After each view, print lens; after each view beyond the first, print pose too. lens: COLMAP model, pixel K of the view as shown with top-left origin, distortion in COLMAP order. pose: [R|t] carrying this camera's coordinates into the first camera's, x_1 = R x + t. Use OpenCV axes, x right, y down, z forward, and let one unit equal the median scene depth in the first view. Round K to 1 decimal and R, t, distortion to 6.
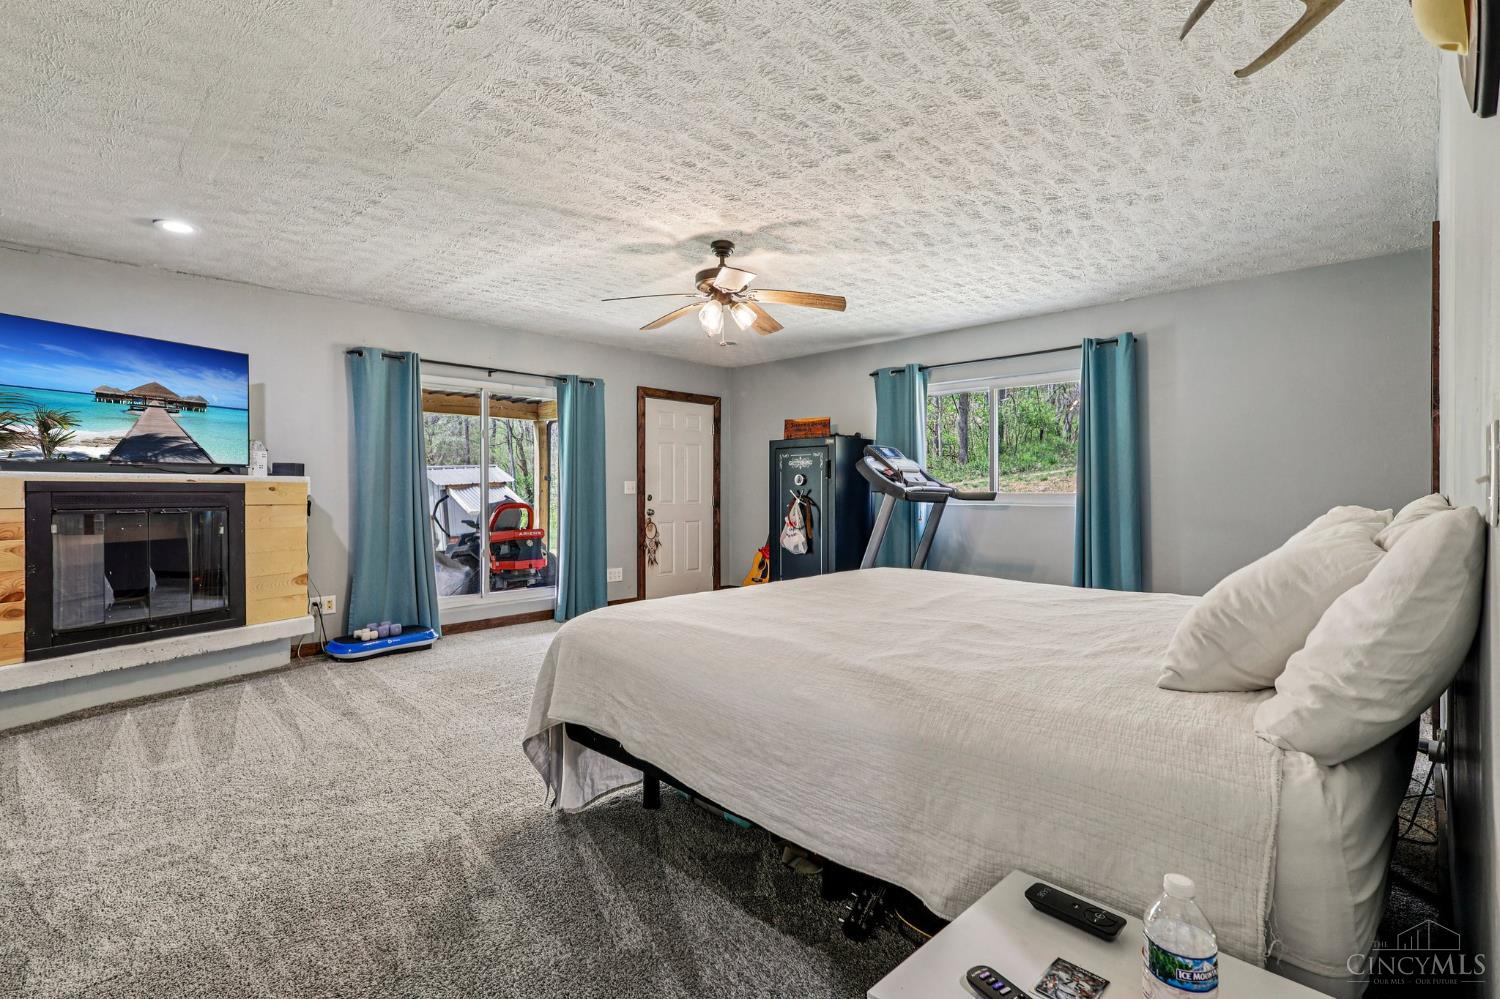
lens RADIAL K [[698.3, 0, 748.3], [0, 698.3, 495.5], [0, 0, 1]] dist [-0.000842, 0.002286]
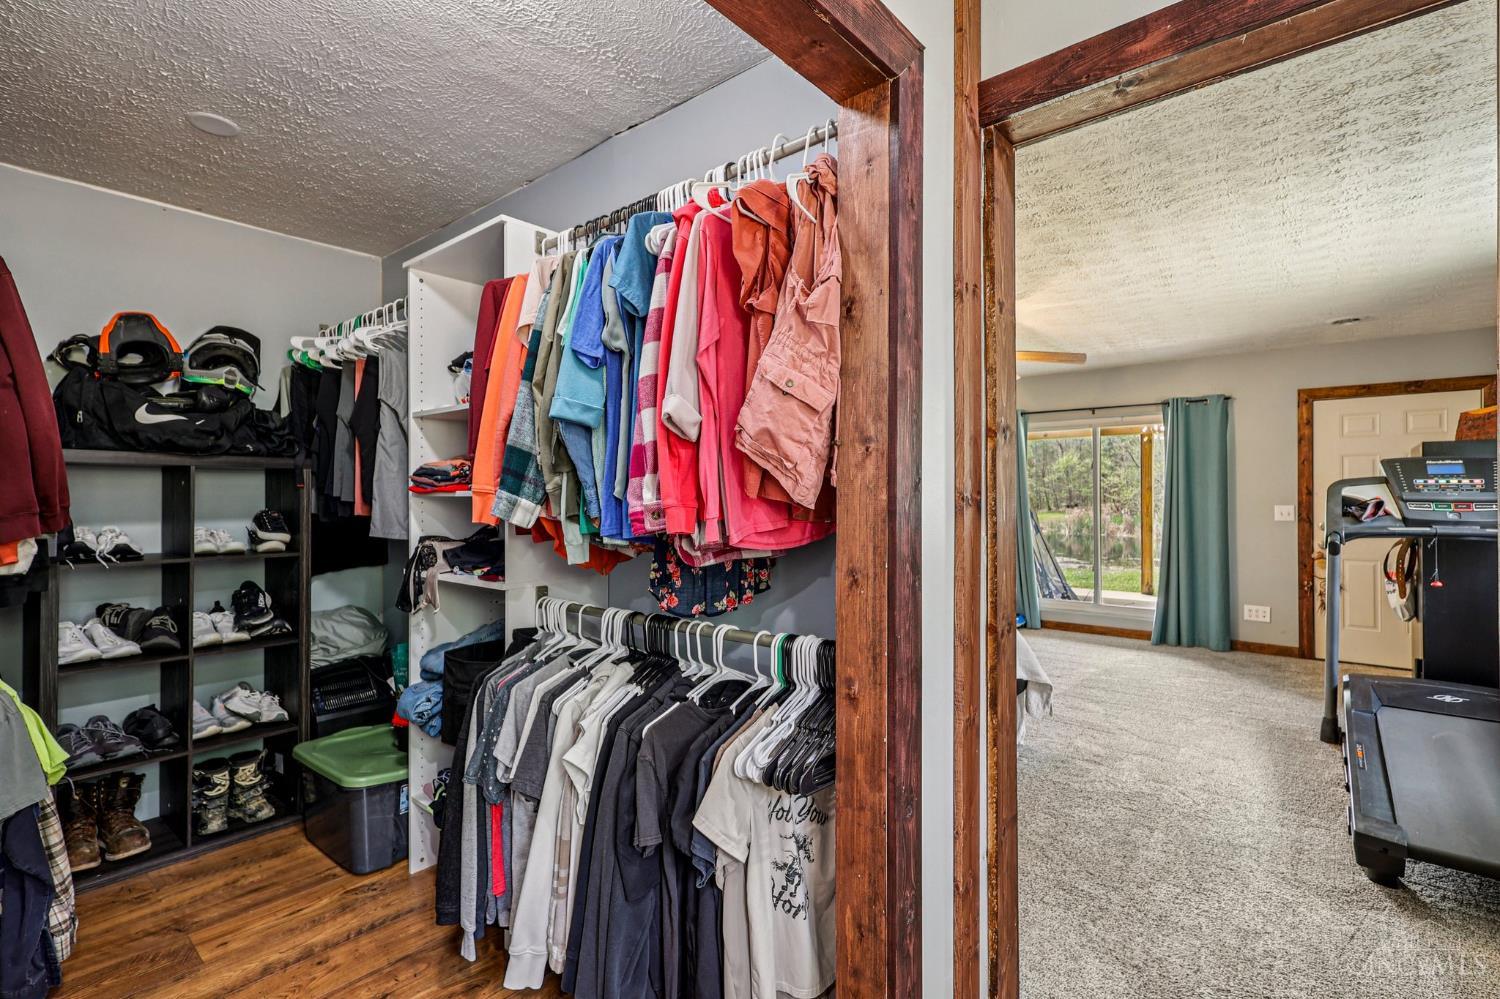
lens RADIAL K [[698.3, 0, 738.0], [0, 698.3, 493.9], [0, 0, 1]] dist [-0.000842, 0.002286]
pose [[0.046907, -0.003792, -0.998892, 0.749496], [-0.009541, 0.999945, -0.004244, -0.029411], [0.998854, 0.009730, 0.046869, 0.364556]]
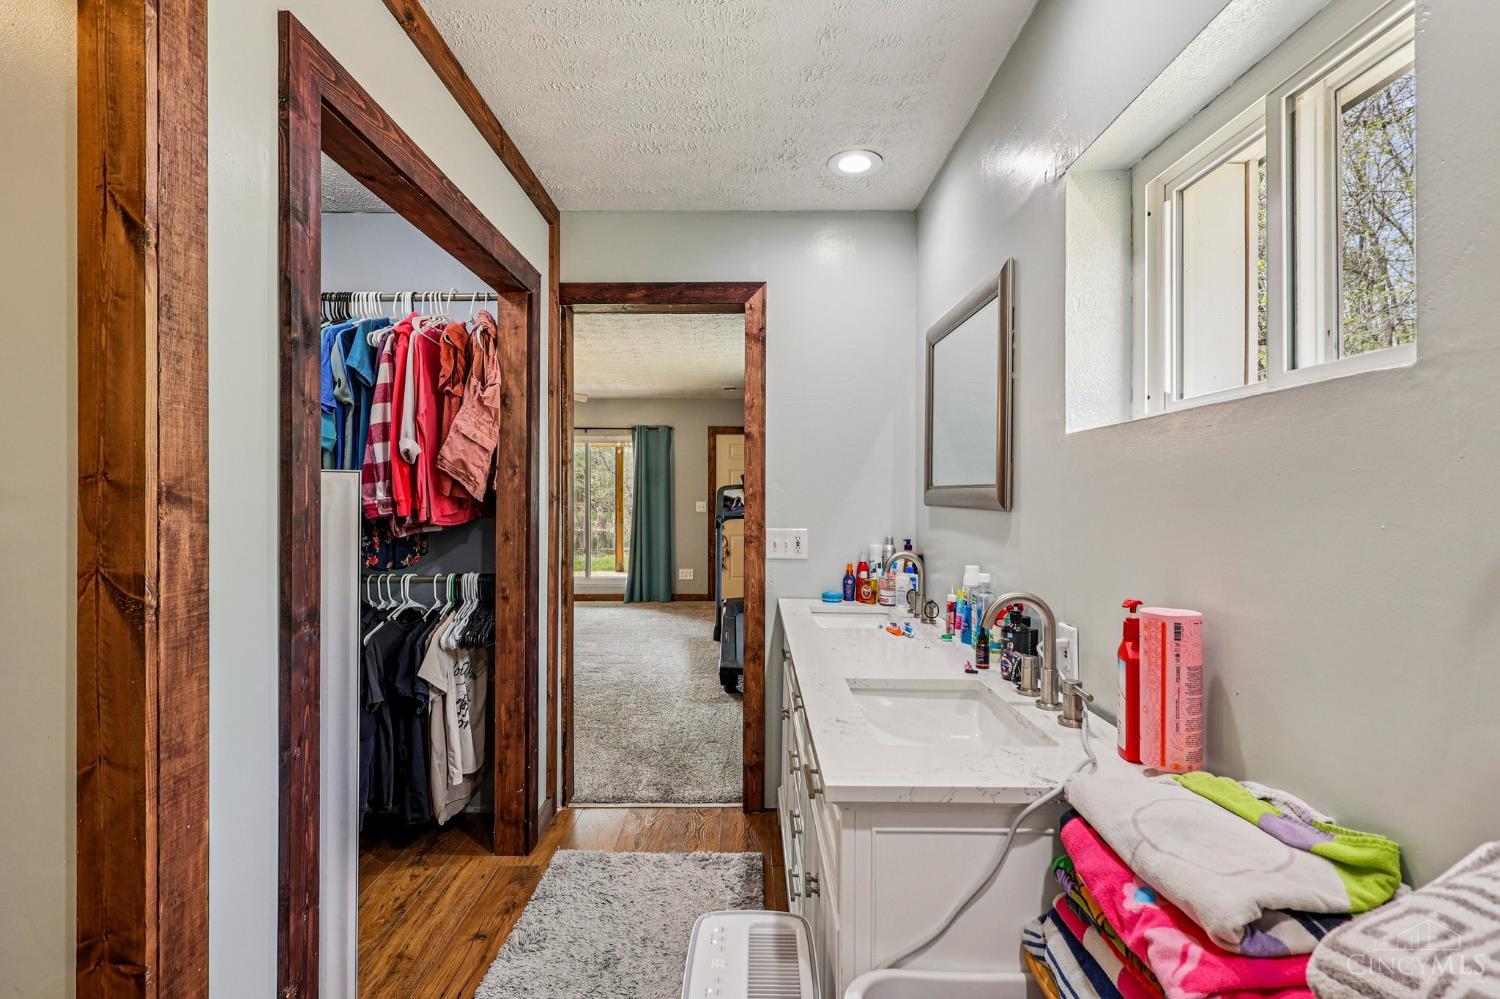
lens RADIAL K [[698.3, 0, 745.2], [0, 698.3, 491.6], [0, 0, 1]] dist [-0.000842, 0.002286]
pose [[0.689358, -0.003878, -0.724410, 0.948955], [-0.008064, 0.999883, -0.013027, -0.027660], [0.724376, 0.014822, 0.689246, 0.218936]]
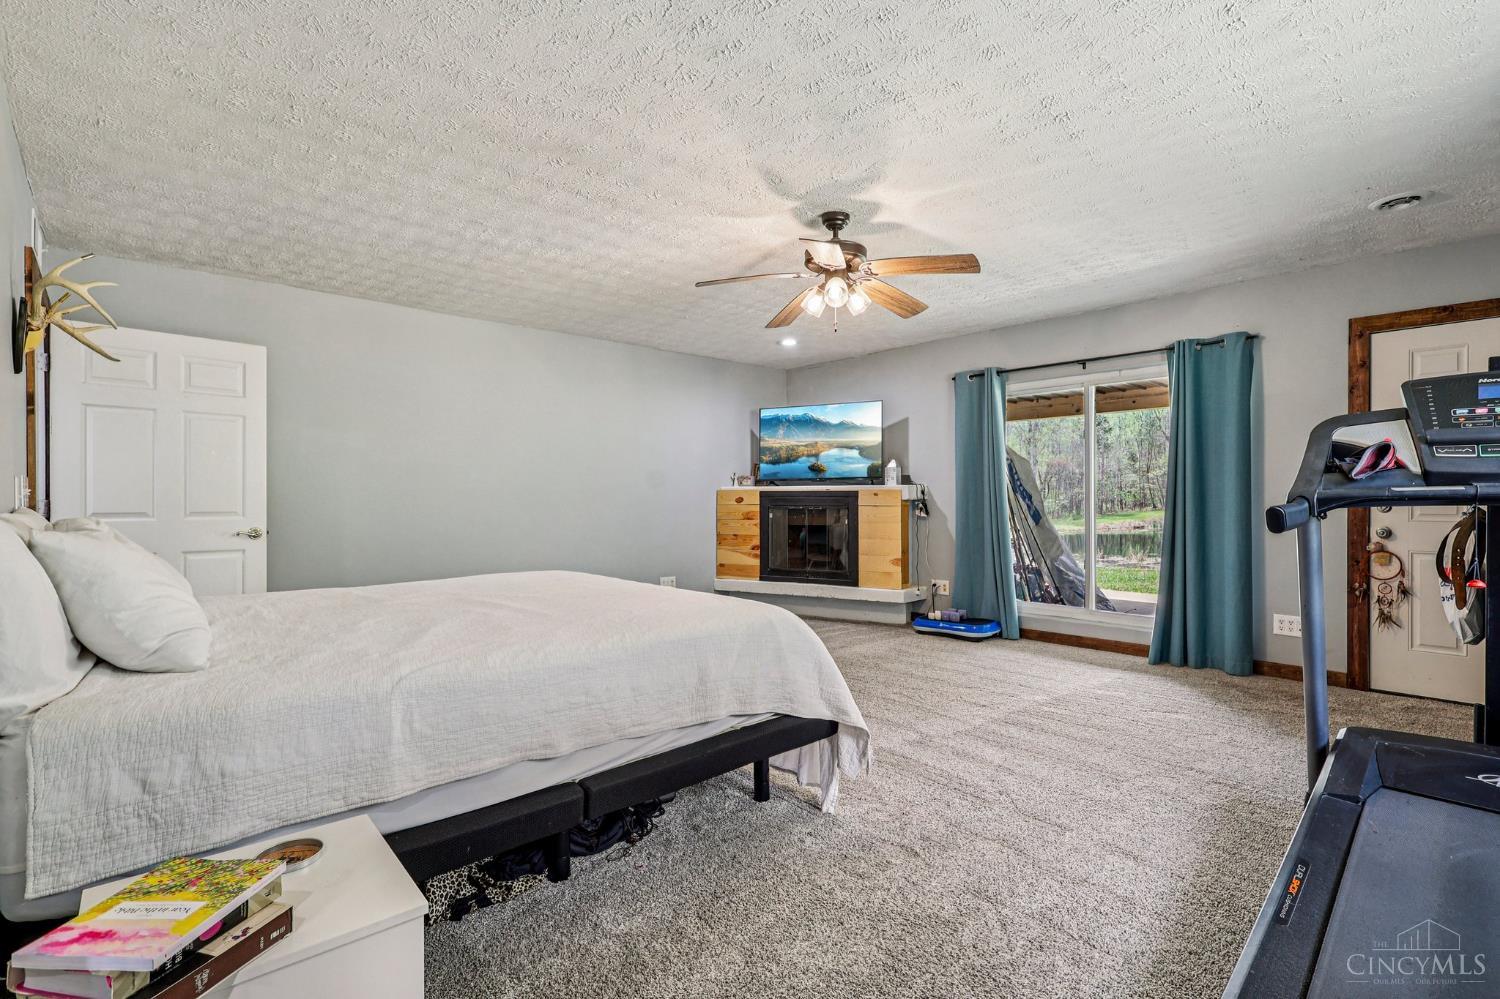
lens RADIAL K [[698.3, 0, 750.1], [0, 698.3, 502.6], [0, 0, 1]] dist [-0.000842, 0.002286]
pose [[-0.067318, 0.009585, -0.997686, 0.562727], [-0.005743, 0.999934, 0.009994, -0.004323], [0.997715, 0.006402, -0.067258, 0.632039]]
